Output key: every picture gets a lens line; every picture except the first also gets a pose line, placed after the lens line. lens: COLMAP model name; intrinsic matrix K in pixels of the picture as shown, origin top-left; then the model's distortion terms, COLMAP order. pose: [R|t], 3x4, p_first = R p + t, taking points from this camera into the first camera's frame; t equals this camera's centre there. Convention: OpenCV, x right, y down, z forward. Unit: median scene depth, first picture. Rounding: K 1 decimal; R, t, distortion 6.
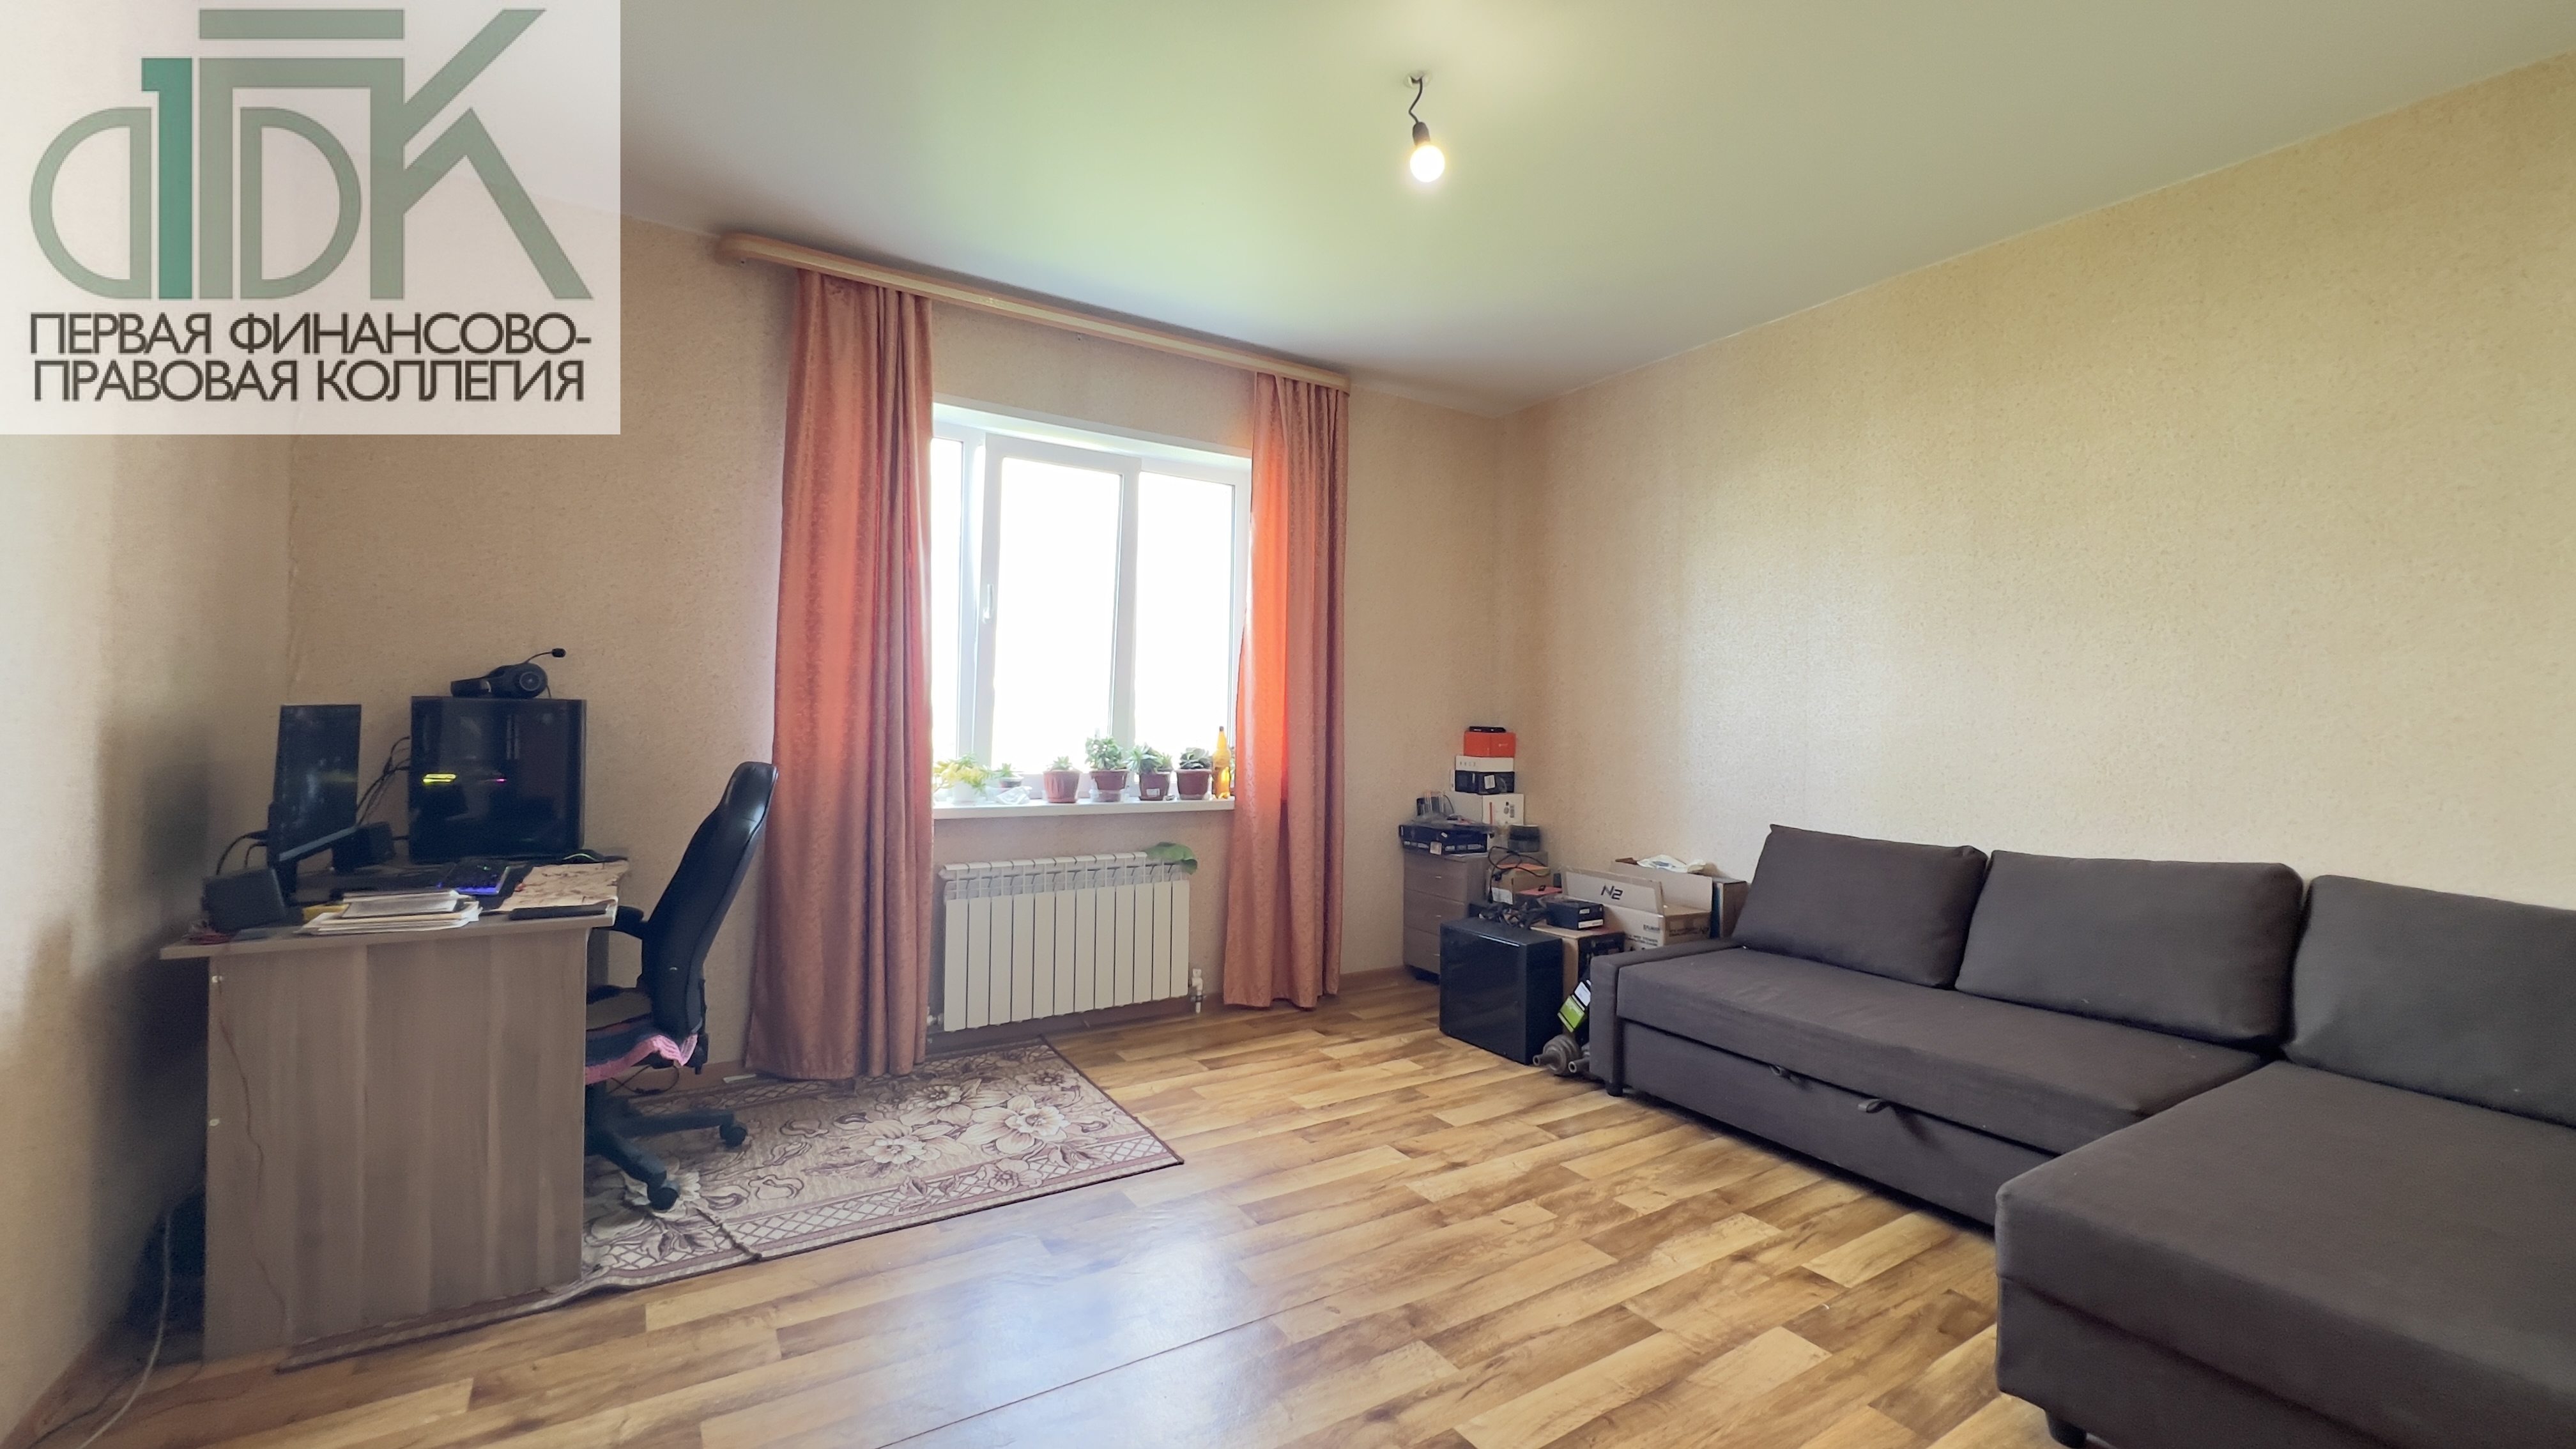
lens RADIAL K [[1024.2, 0, 1288.0], [0, 1024.2, 724.5], [0, 0, 1]] dist [0.002515, 0.000279]
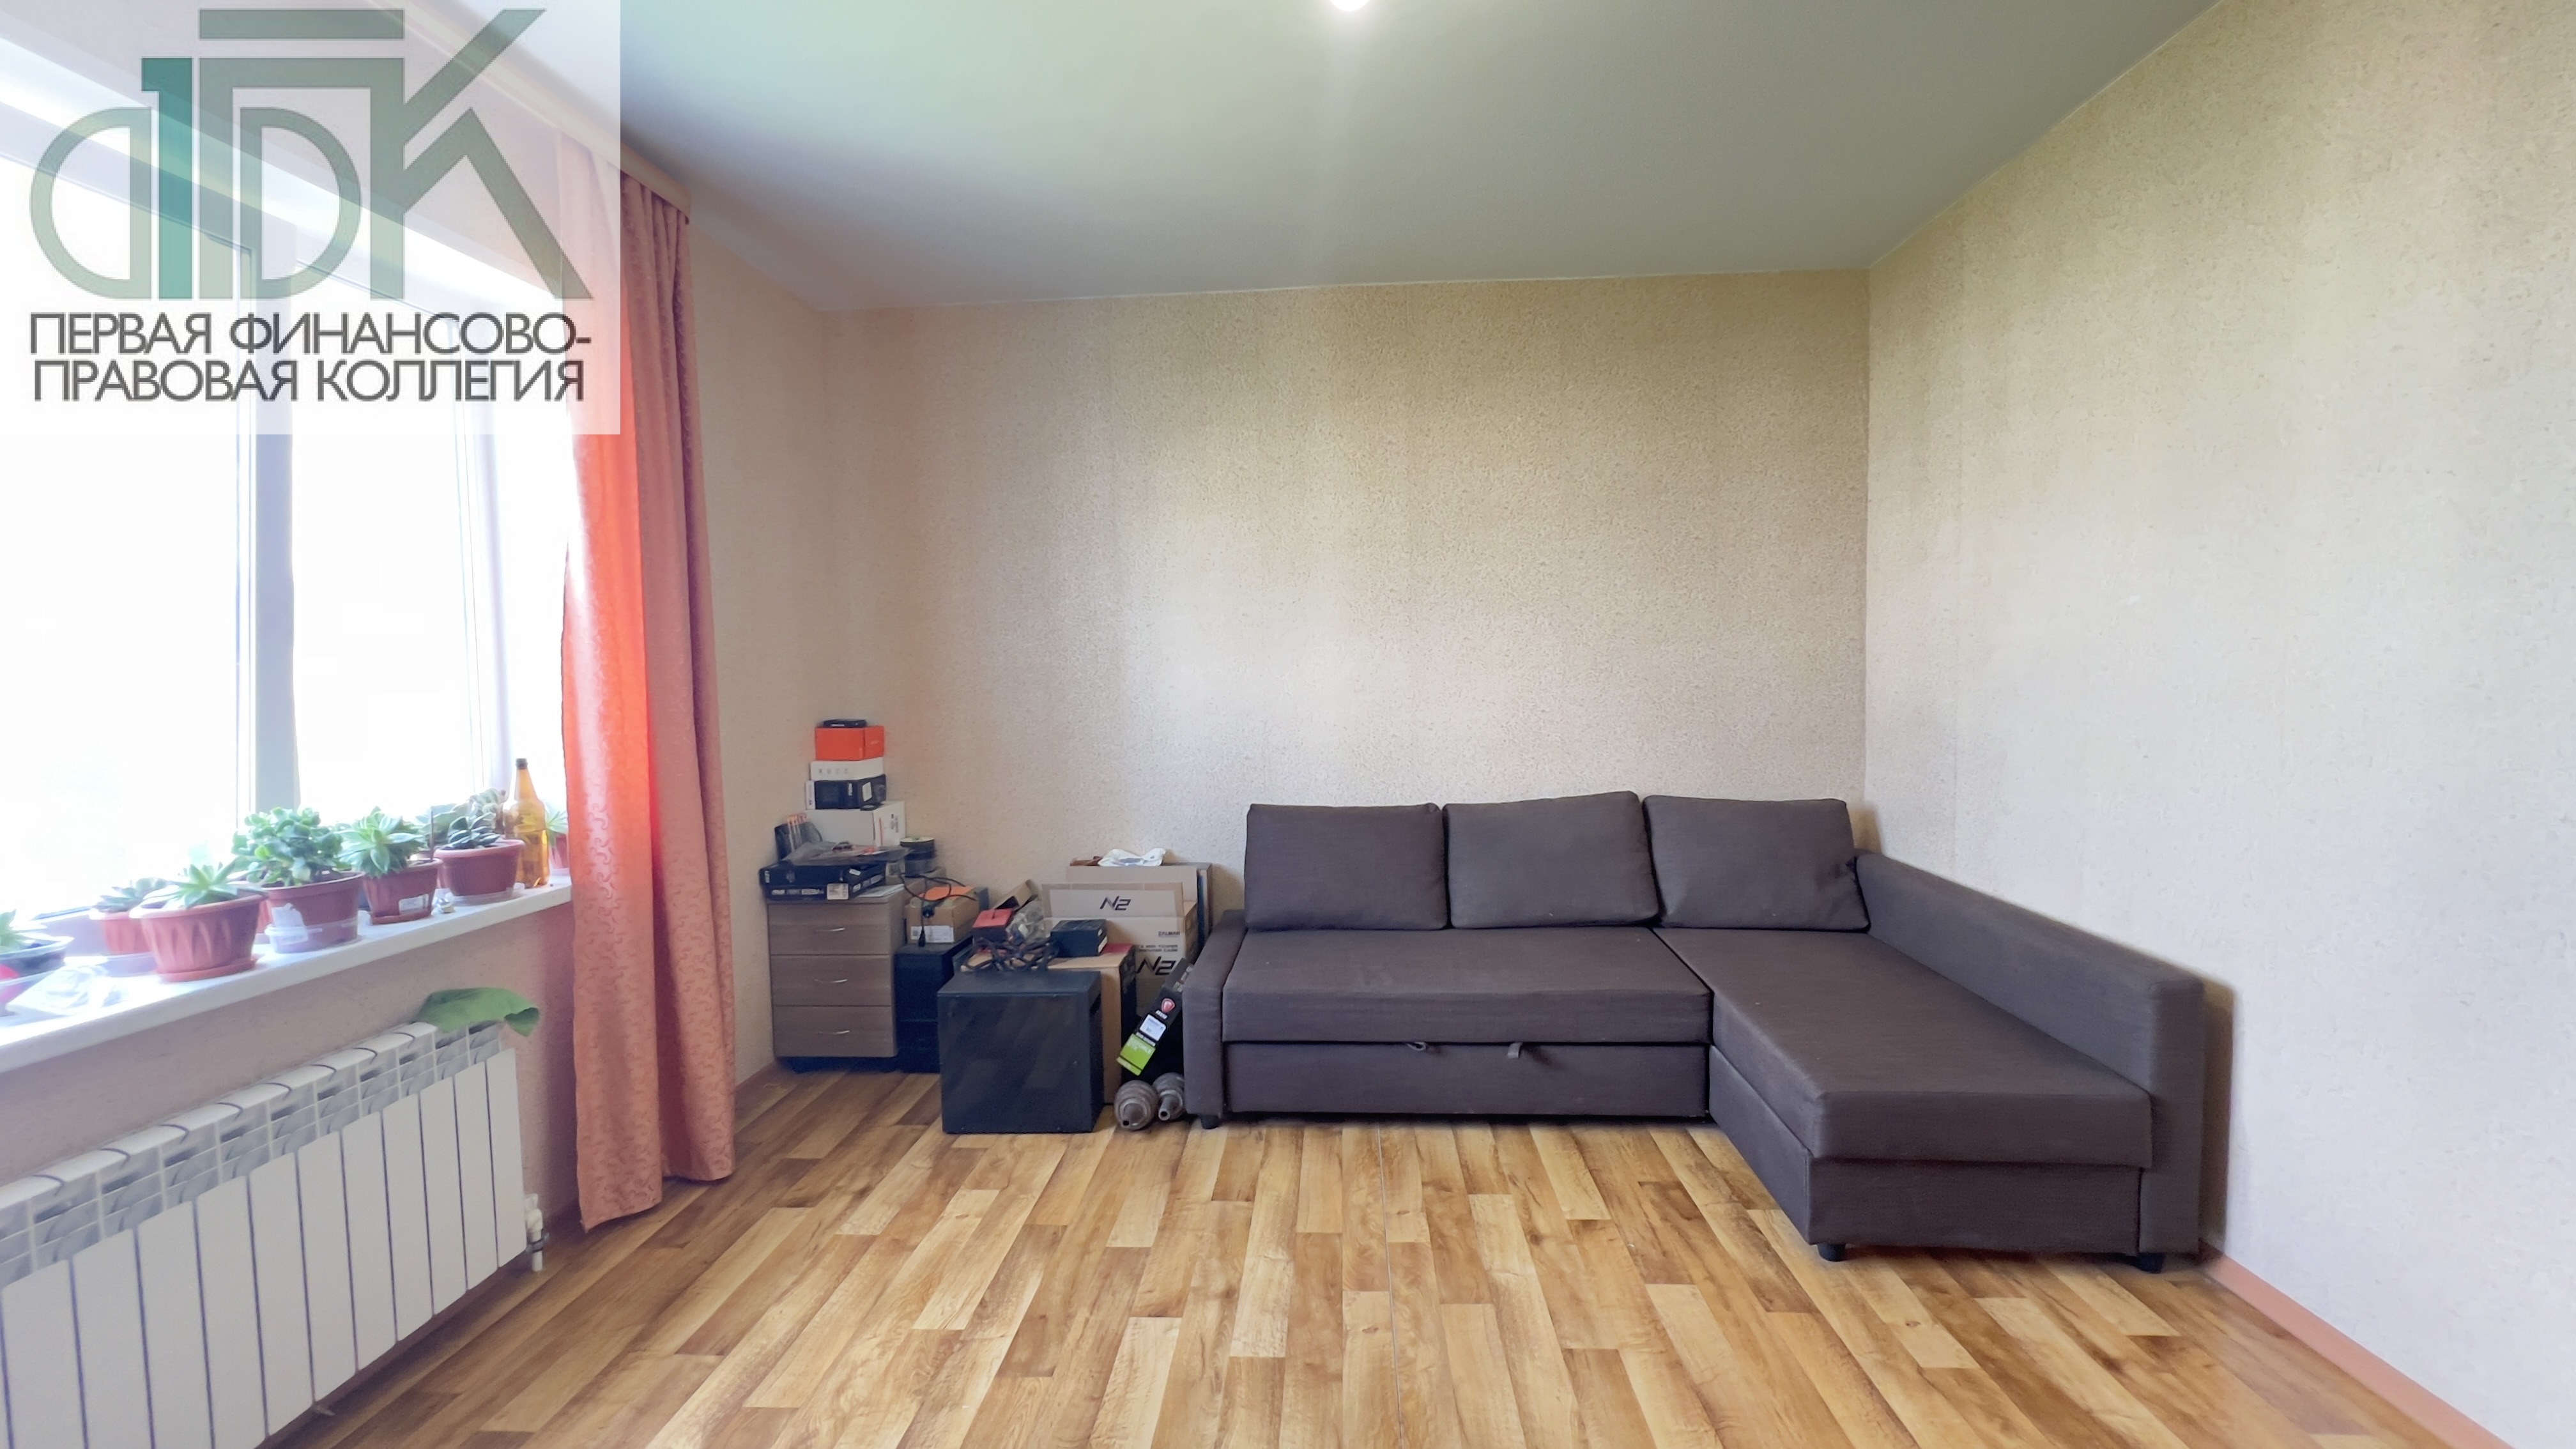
lens RADIAL K [[1024.2, 0, 1288.0], [0, 1024.2, 724.5], [0, 0, 1]] dist [0.002515, 0.000279]
pose [[0.584230, -0.075972, 0.808025, -0.326022], [0.034235, 0.997030, 0.068990, -0.050785], [-0.810866, -0.012643, 0.585096, 0.391383]]
